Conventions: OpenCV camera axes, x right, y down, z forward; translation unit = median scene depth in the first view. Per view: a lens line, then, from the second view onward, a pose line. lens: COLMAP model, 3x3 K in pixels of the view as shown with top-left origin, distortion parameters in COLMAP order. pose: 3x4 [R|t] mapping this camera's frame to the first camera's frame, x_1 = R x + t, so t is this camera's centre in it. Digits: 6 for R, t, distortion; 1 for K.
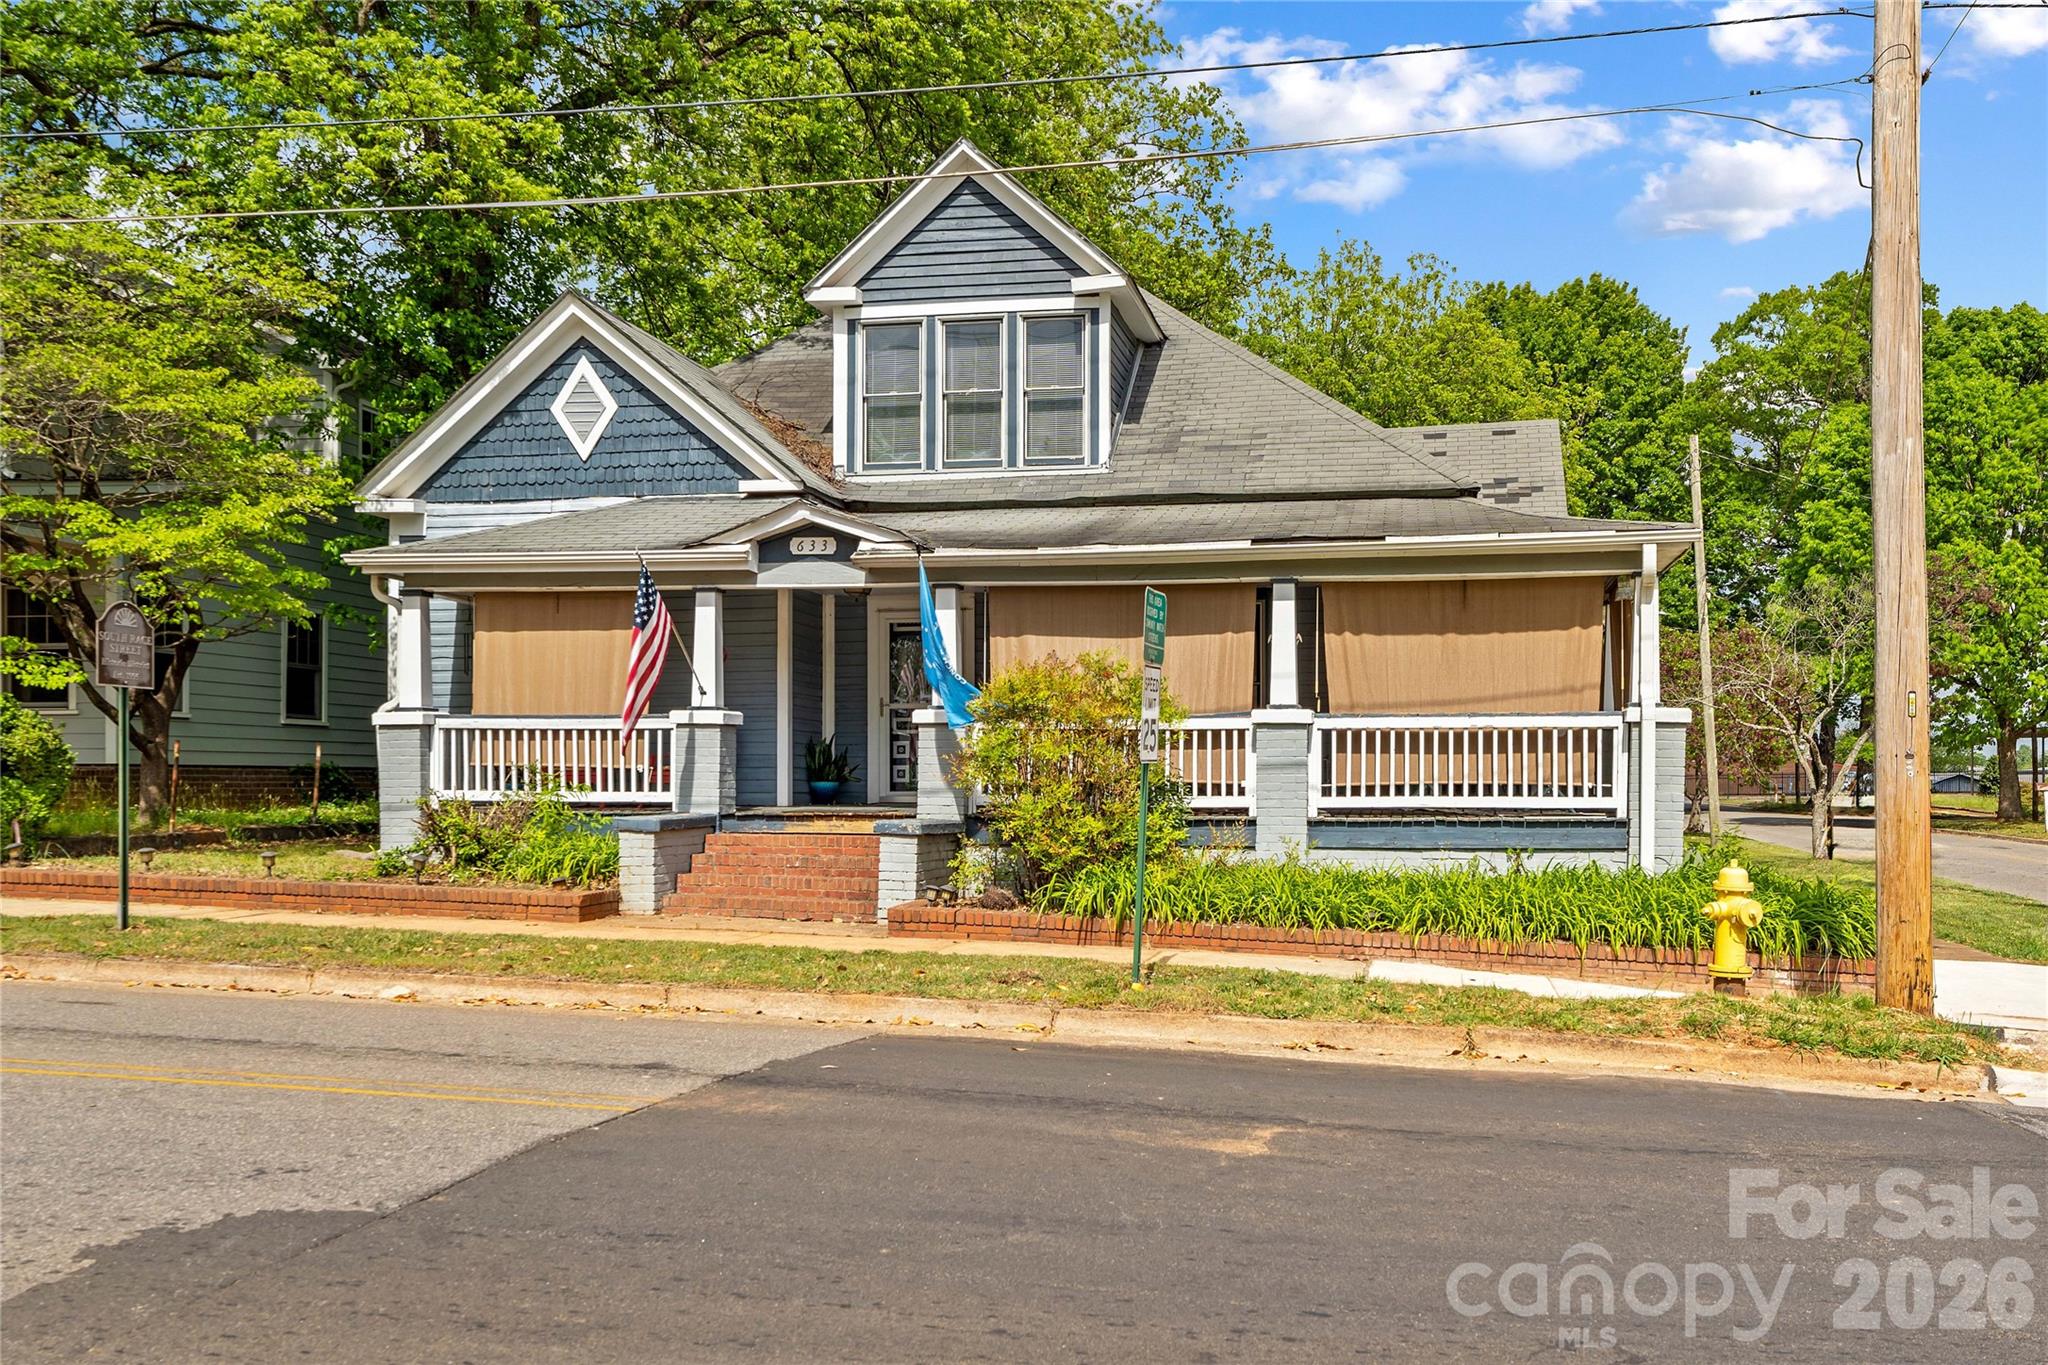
lens RADIAL K [[1594.2, 0, 1024.5], [0, 1594.2, 680.8], [0, 0, 1]] dist [0.009293, 0.007849]
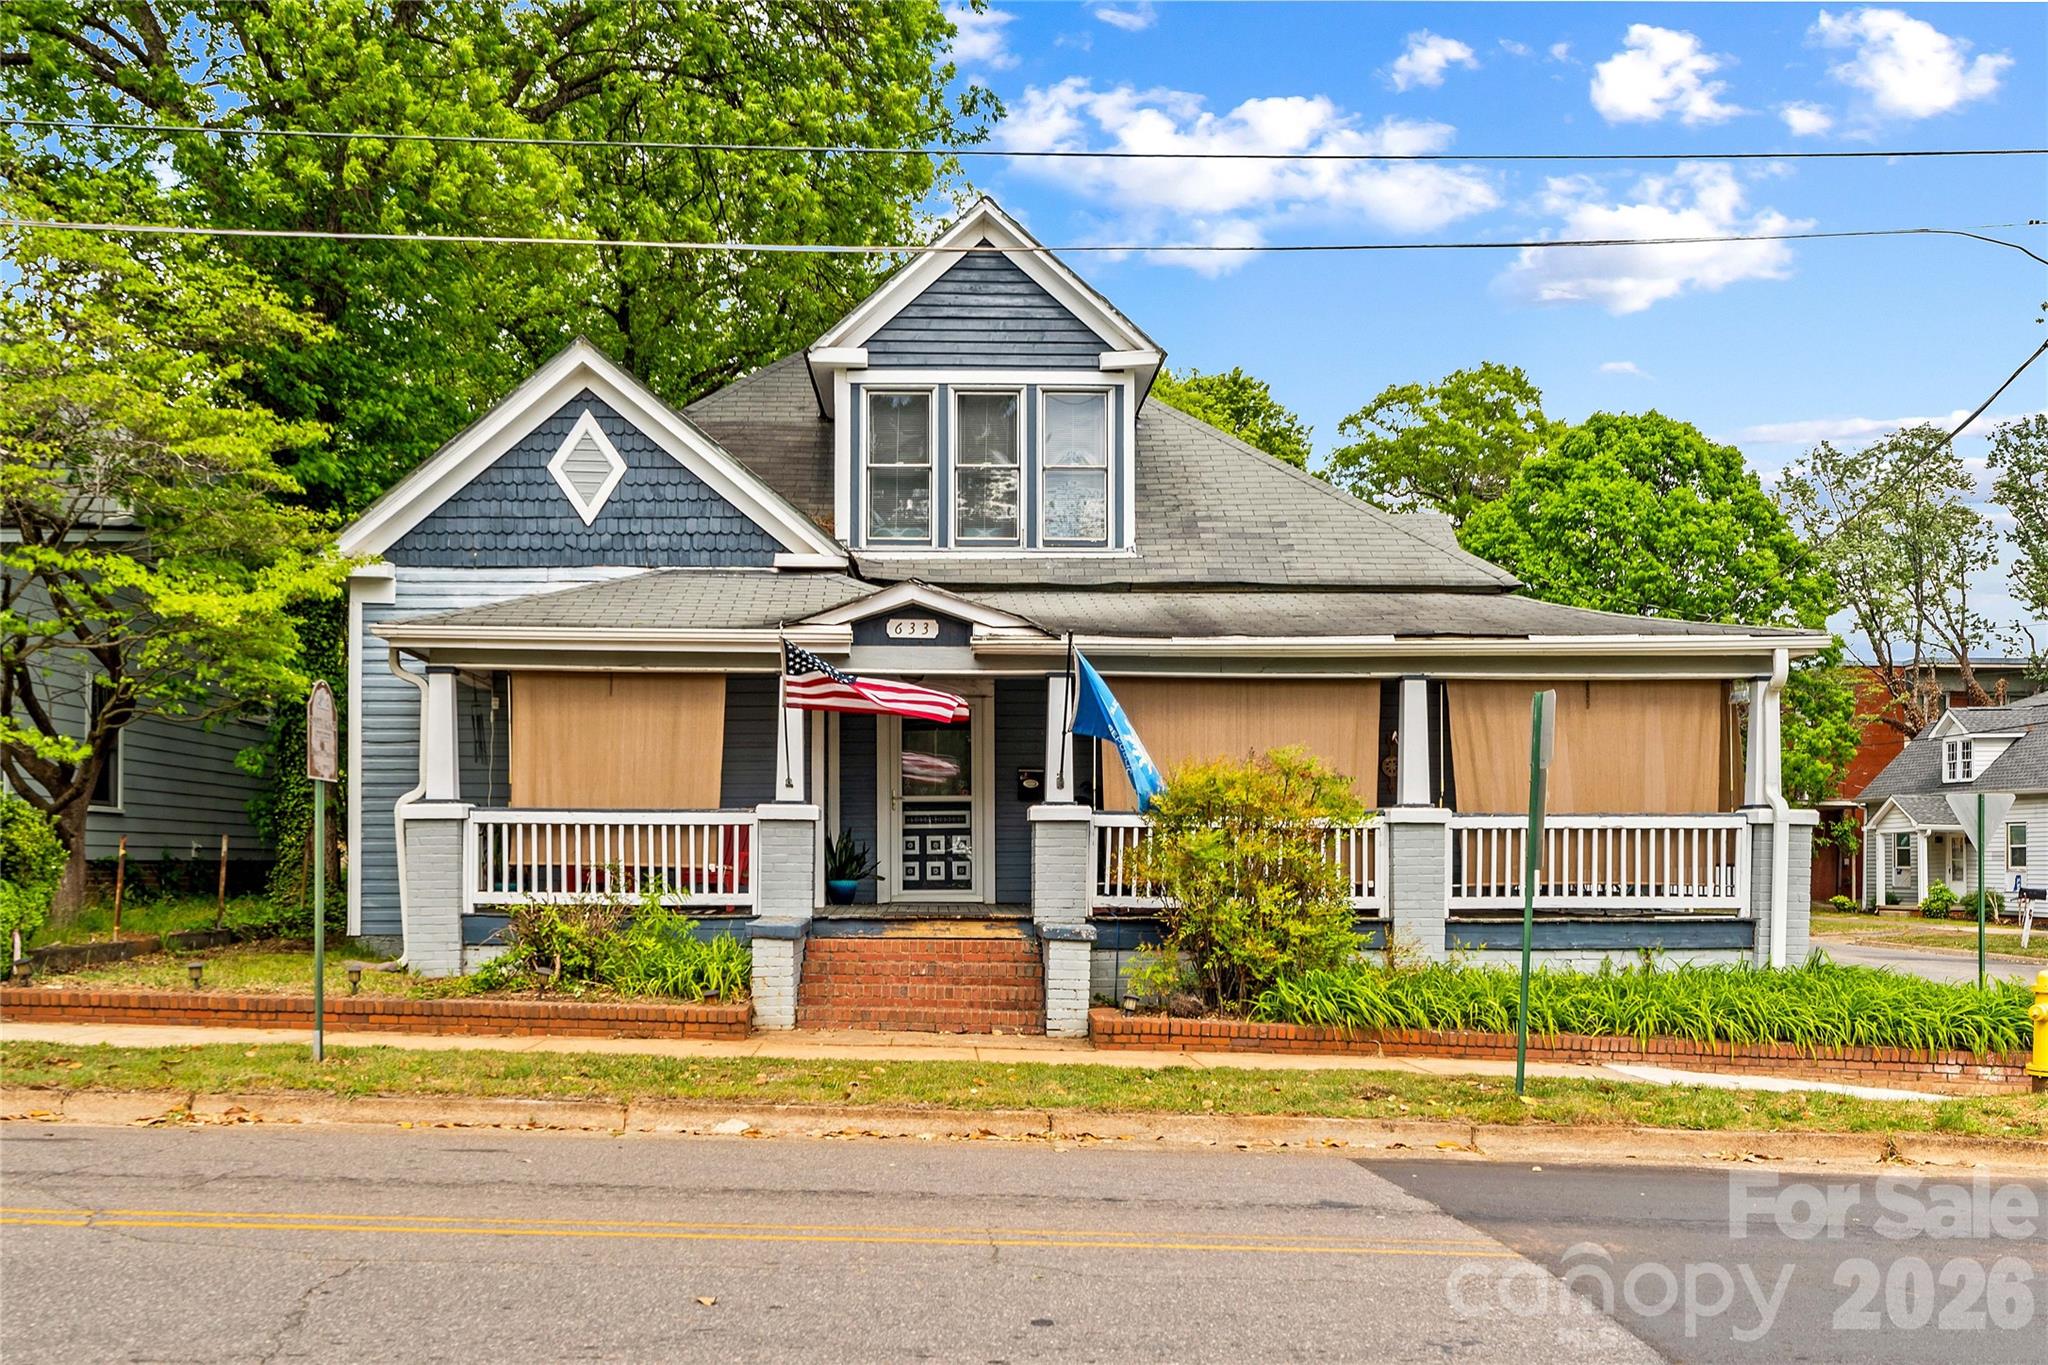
lens RADIAL K [[1665.7, 0, 1024.1], [0, 1665.7, 764.4], [0, 0, 1]] dist [0.011722, 0.000469]
pose [[0.983900, 0.010488, 0.178412, -0.243009], [-0.010287, 0.999945, -0.002053, -0.004136], [-0.178424, 0.000185, 0.983954, 0.033436]]
